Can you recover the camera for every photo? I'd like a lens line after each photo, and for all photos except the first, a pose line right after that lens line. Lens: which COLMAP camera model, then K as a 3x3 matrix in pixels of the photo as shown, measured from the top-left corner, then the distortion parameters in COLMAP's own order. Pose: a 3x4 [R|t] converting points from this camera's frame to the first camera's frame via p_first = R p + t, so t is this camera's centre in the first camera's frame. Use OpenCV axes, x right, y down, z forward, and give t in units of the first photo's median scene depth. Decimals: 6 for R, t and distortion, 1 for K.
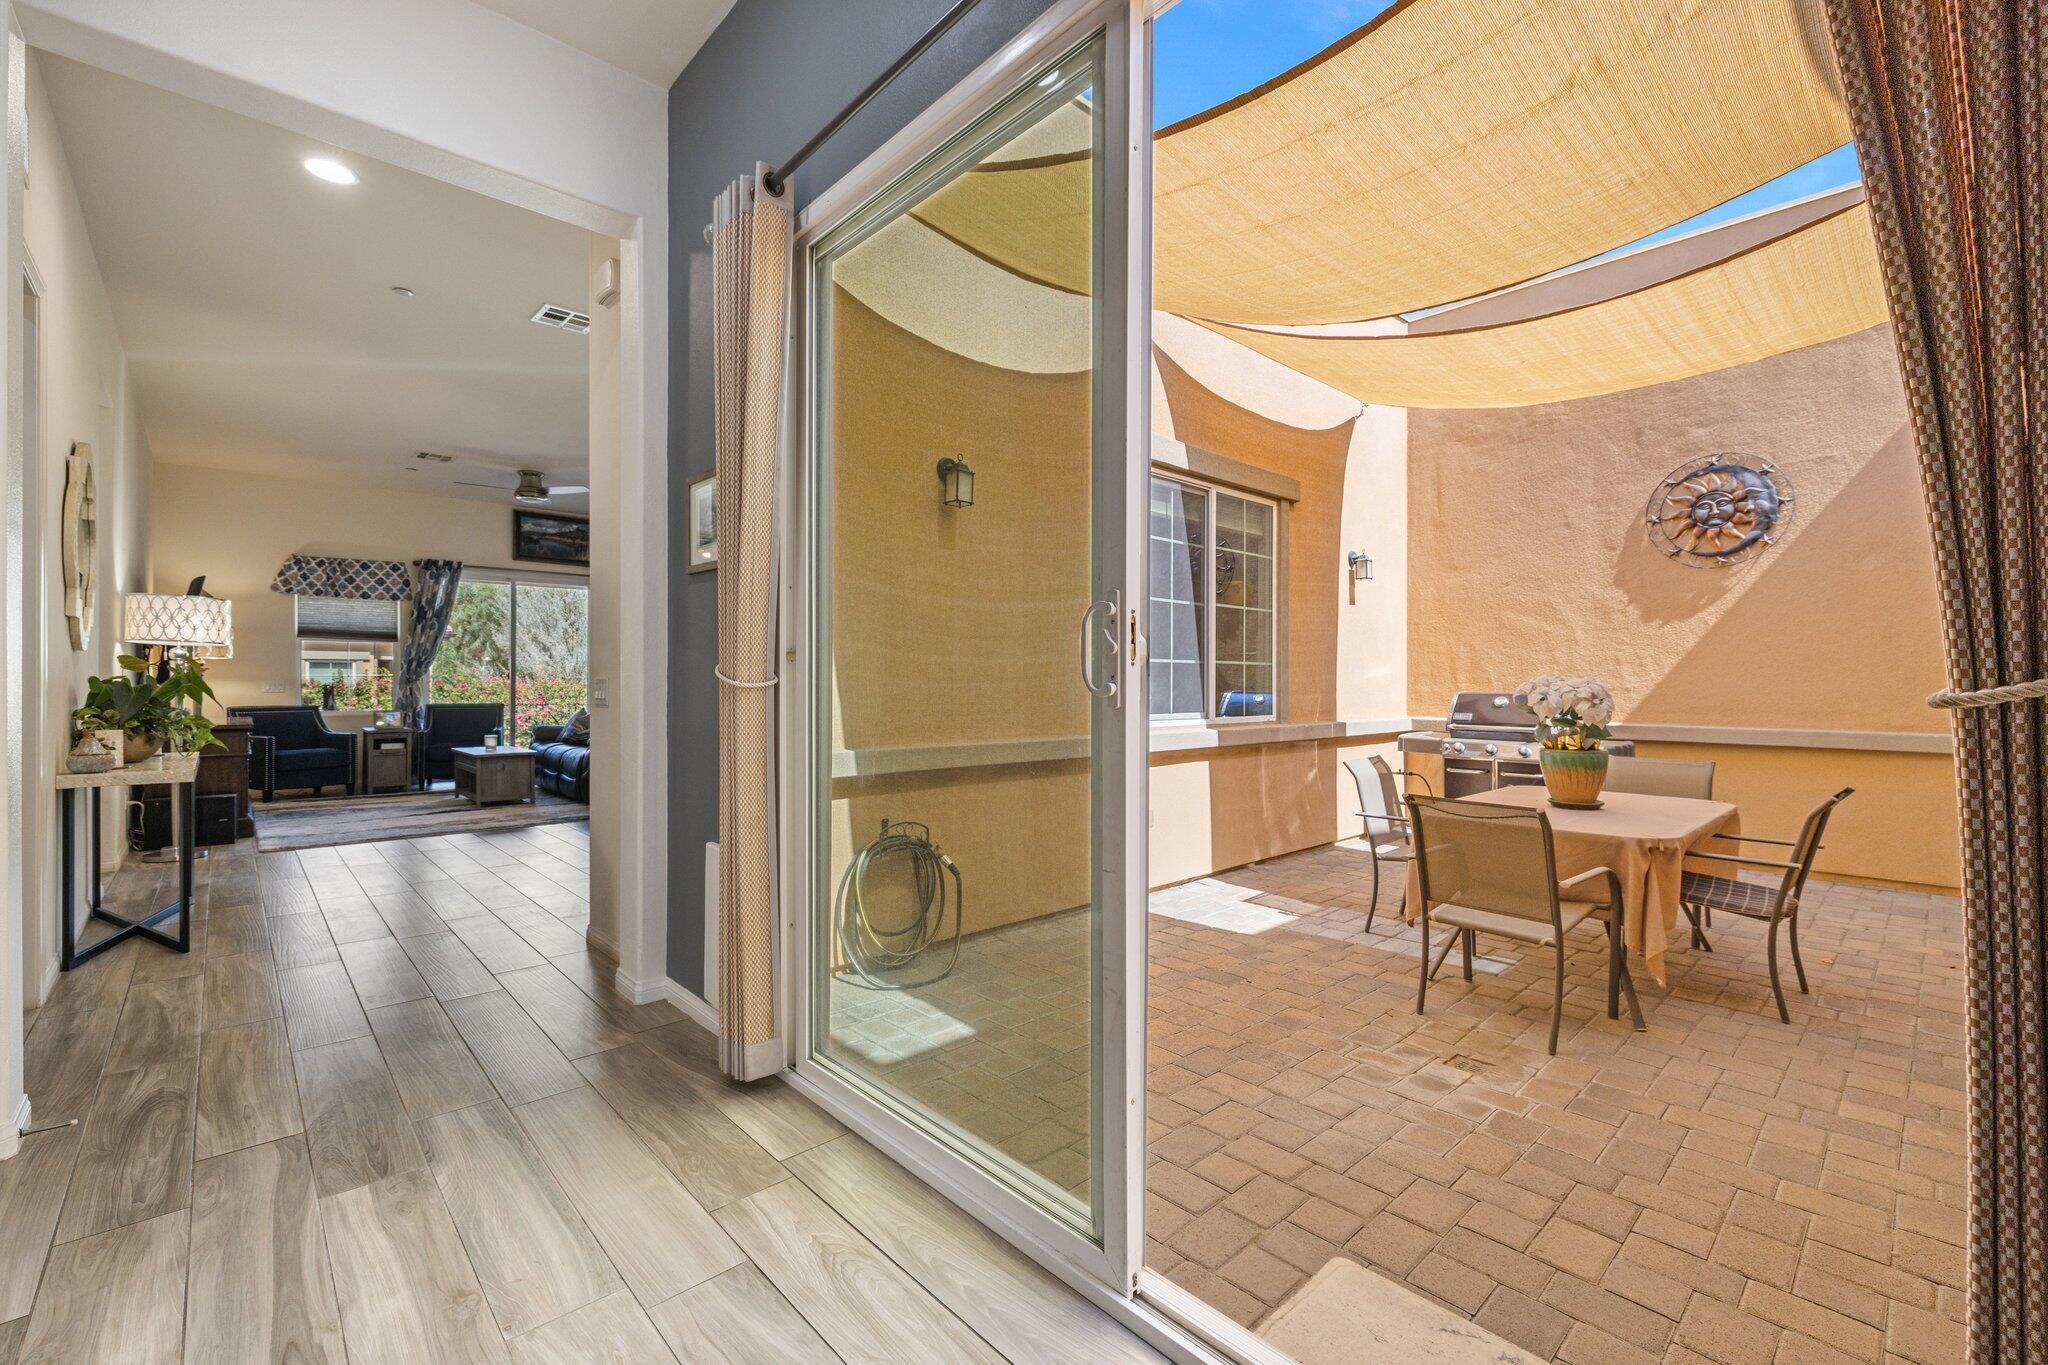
lens RADIAL K [[868.0, 0, 1021.8], [0, 868.0, 684.0], [0, 0, 1]] dist [0.001051, -0.000301]
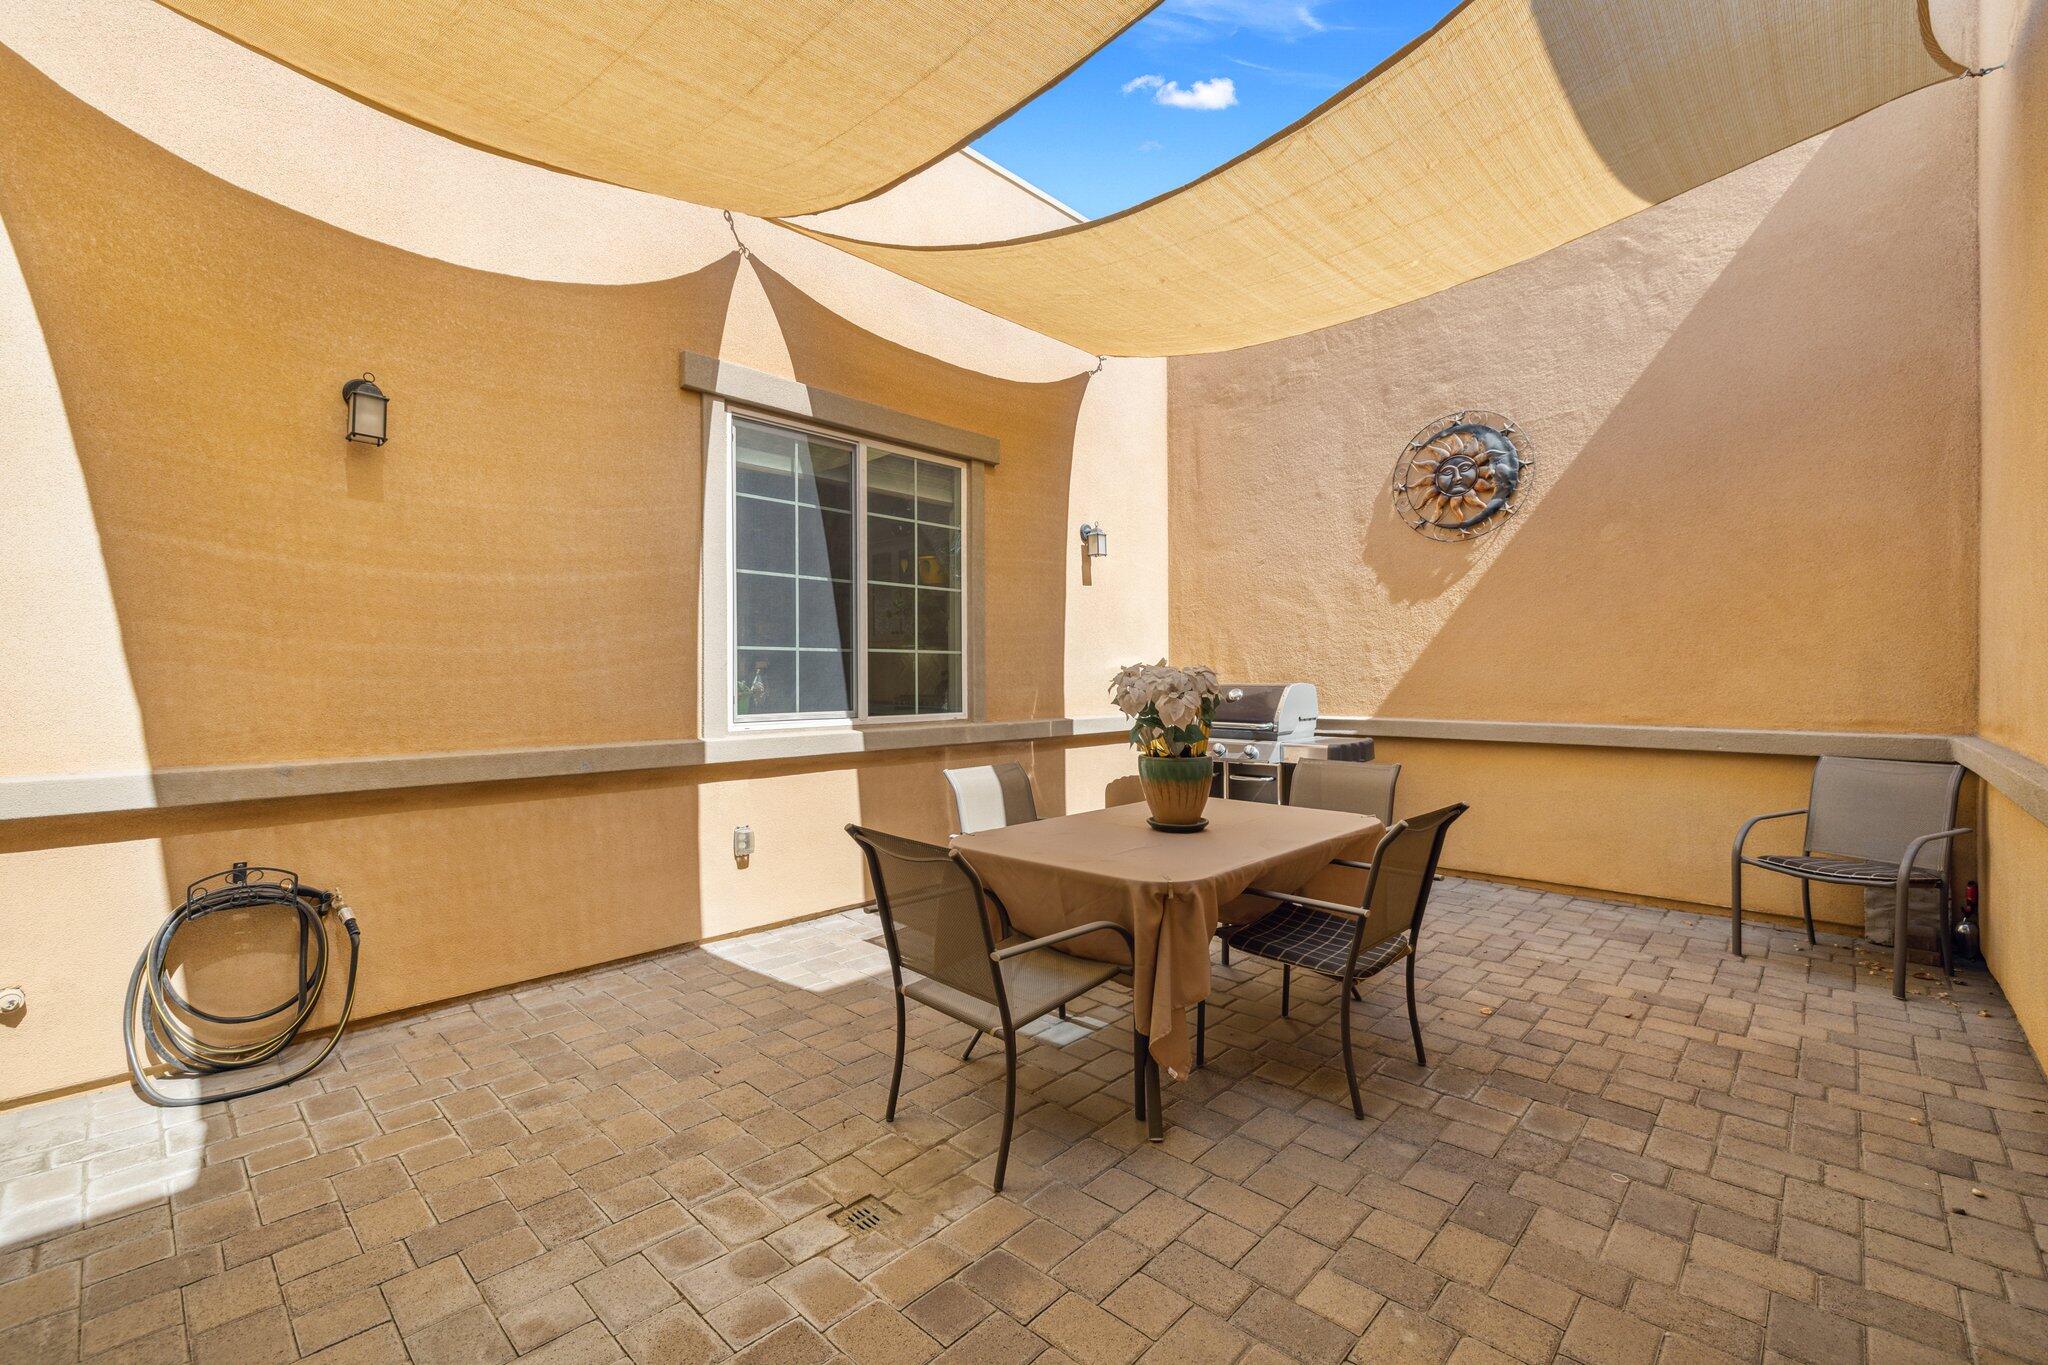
lens RADIAL K [[867.2, 0, 1023.9], [0, 867.2, 679.0], [0, 0, 1]] dist [-0.000395, -0.000114]
pose [[0.998066, -0.007466, 0.061708, 0.307959], [0.007357, 0.999971, 0.001996, 0.001776], [-0.061721, -0.001538, 0.998092, 0.149010]]
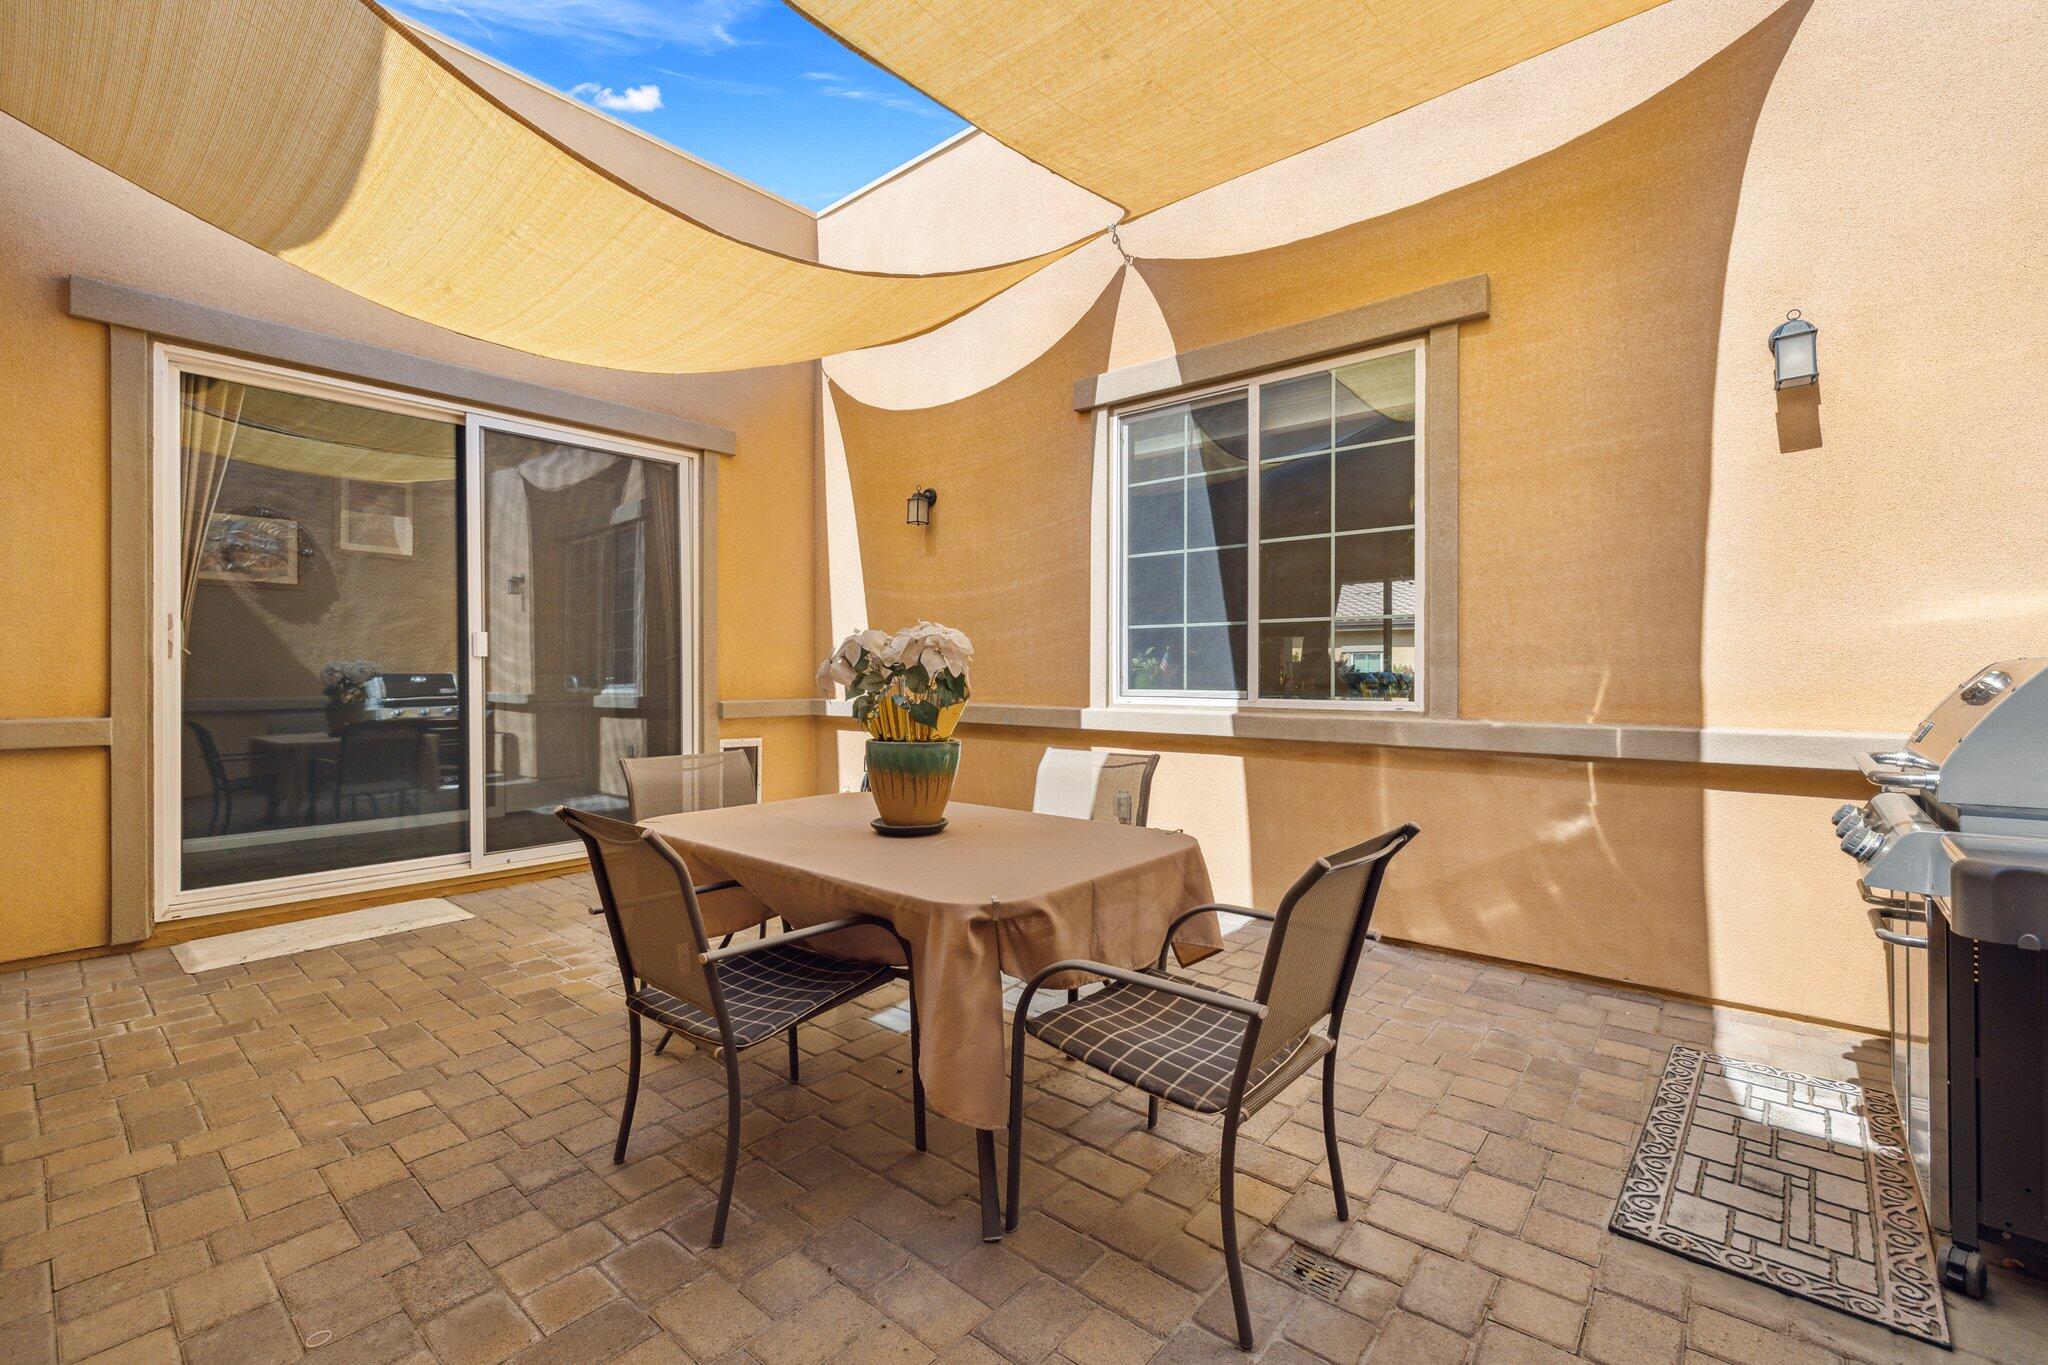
lens RADIAL K [[867.3, 0, 1023.5], [0, 867.3, 669.6], [0, 0, 1]] dist [0.000274, -0.000313]
pose [[0.114279, -0.006798, -0.993425, 0.877123], [-0.000194, 0.999976, -0.006866, 0.018991], [0.993449, 0.000978, 0.114275, 0.692133]]
